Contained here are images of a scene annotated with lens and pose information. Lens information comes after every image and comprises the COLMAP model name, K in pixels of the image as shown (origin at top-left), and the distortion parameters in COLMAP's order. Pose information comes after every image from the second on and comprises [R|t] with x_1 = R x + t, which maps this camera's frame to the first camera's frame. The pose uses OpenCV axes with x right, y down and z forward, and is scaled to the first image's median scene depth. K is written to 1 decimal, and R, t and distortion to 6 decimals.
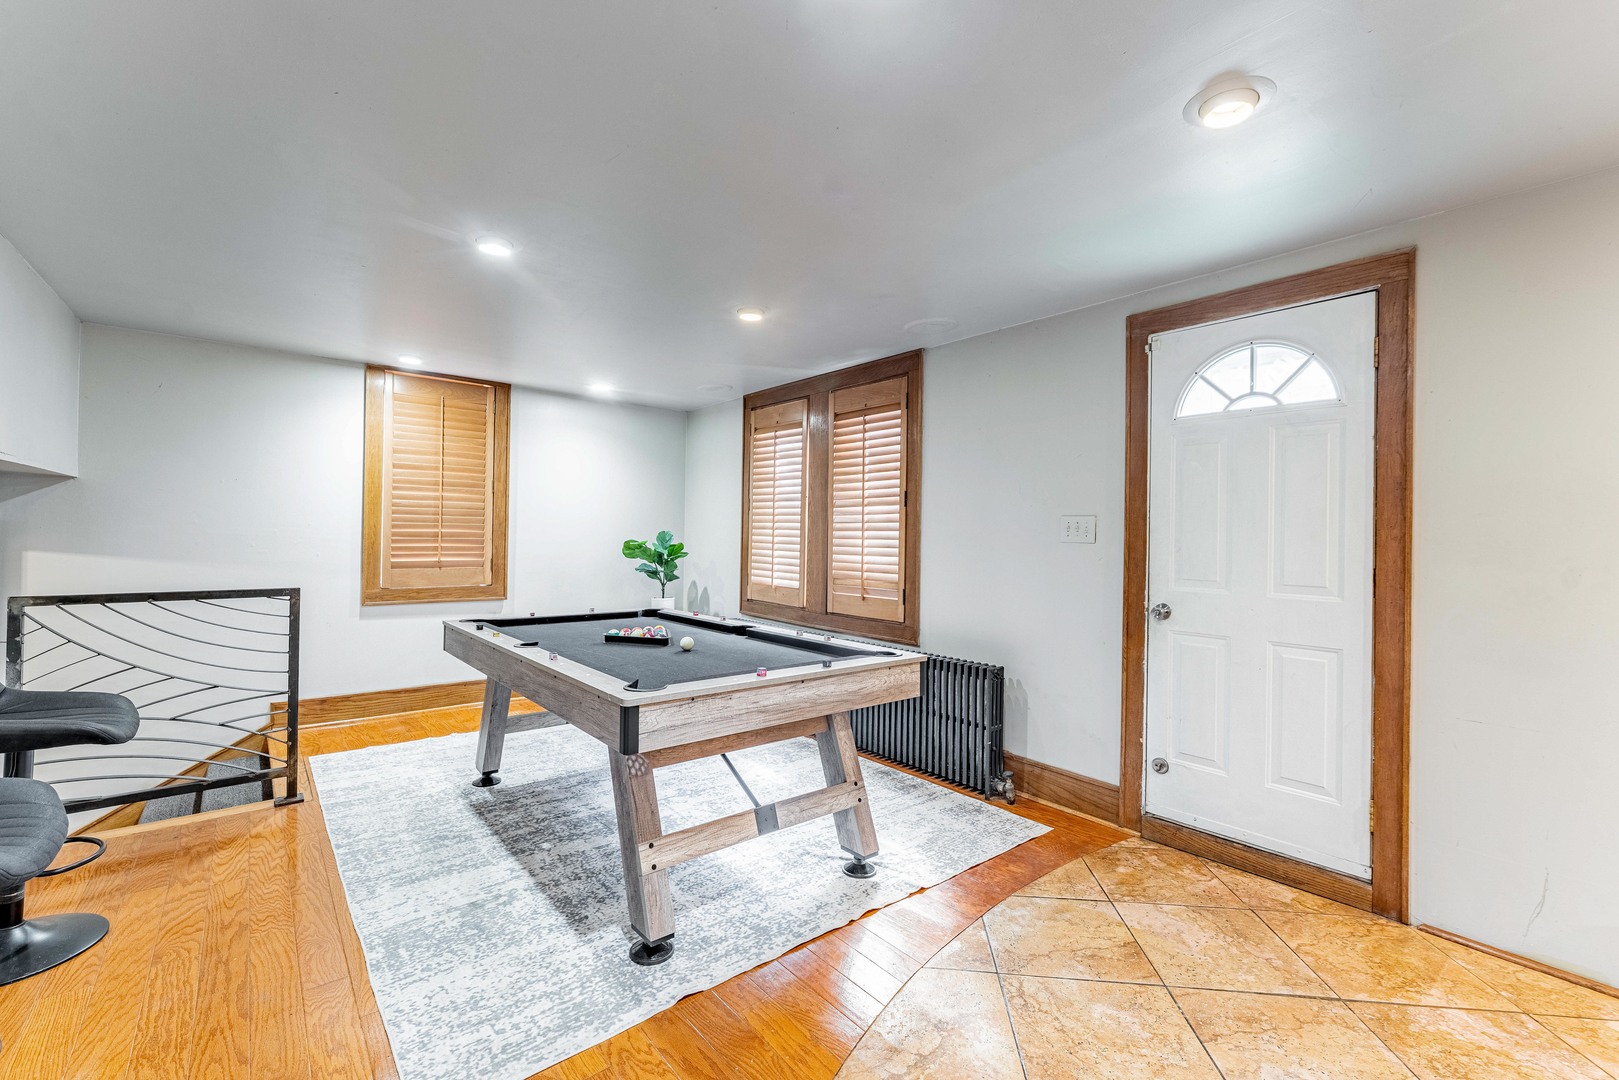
lens RADIAL K [[690.6, 0, 810.1], [0, 690.6, 533.0], [0, 0, 1]] dist [0.002507, -0.000121]
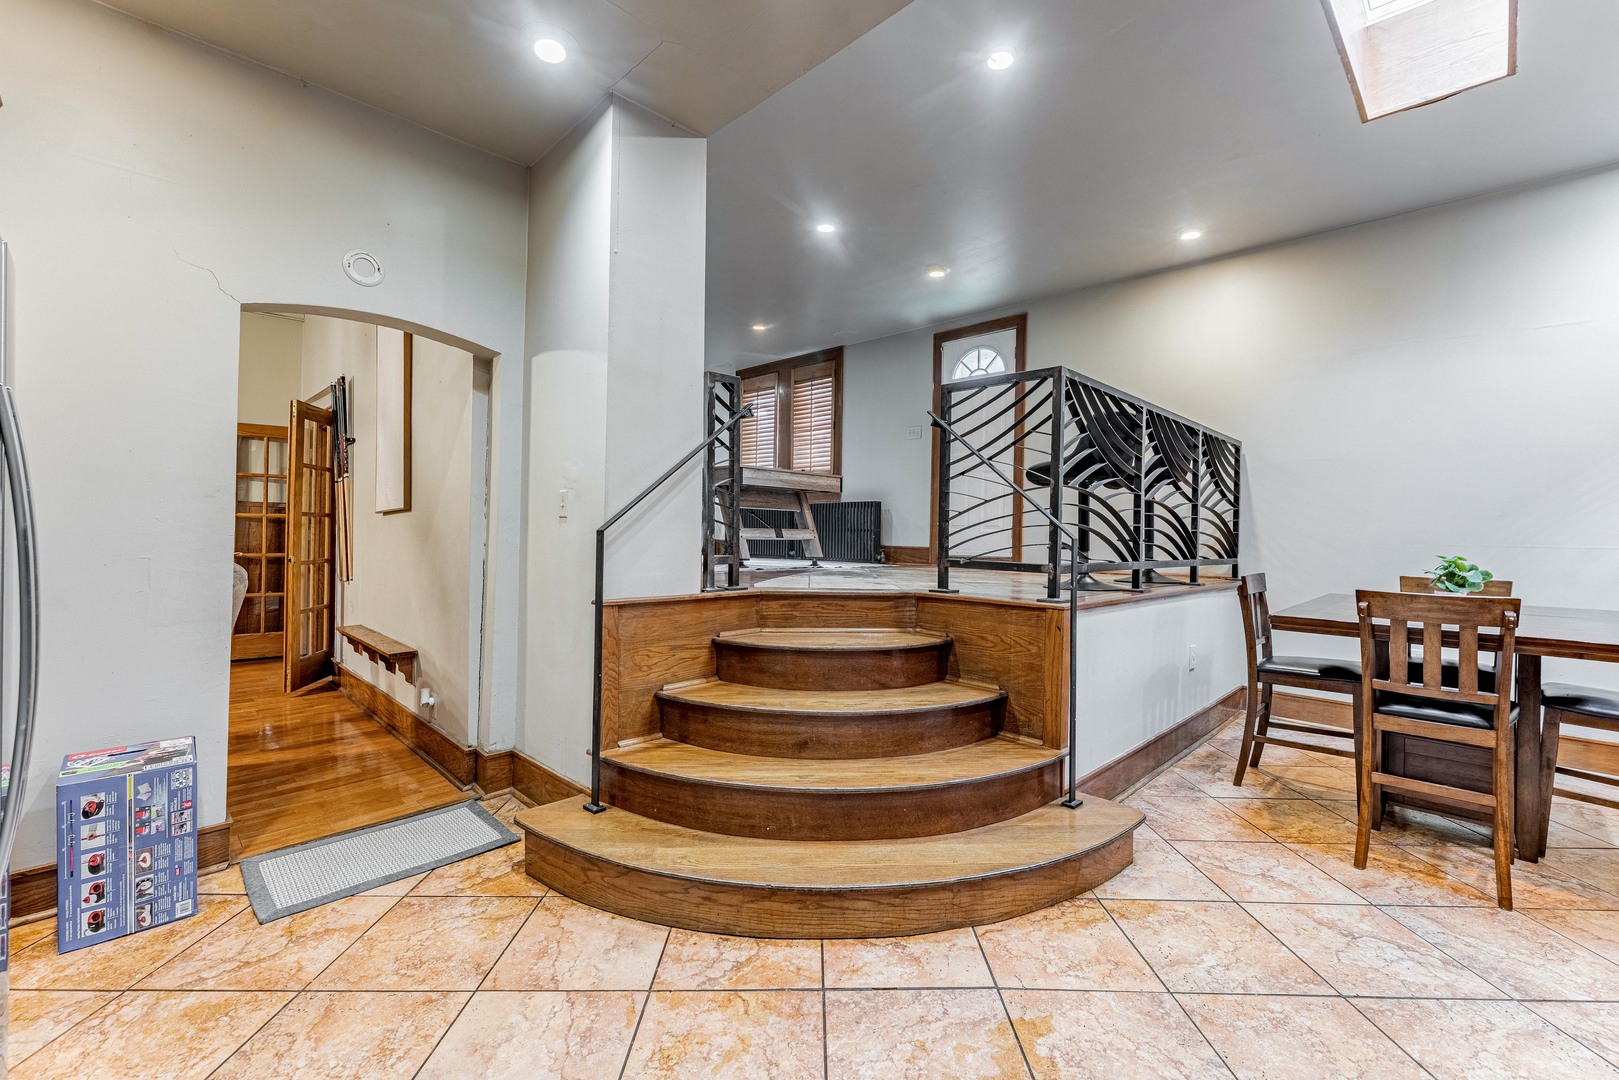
lens RADIAL K [[690.6, 0, 807.6], [0, 690.6, 532.8], [0, 0, 1]] dist [0.002507, -0.000121]
pose [[0.994914, 0.003084, 0.100678, -0.147725], [-0.003676, 0.999977, 0.005697, 0.282612], [-0.100658, -0.006038, 0.994903, -1.053315]]
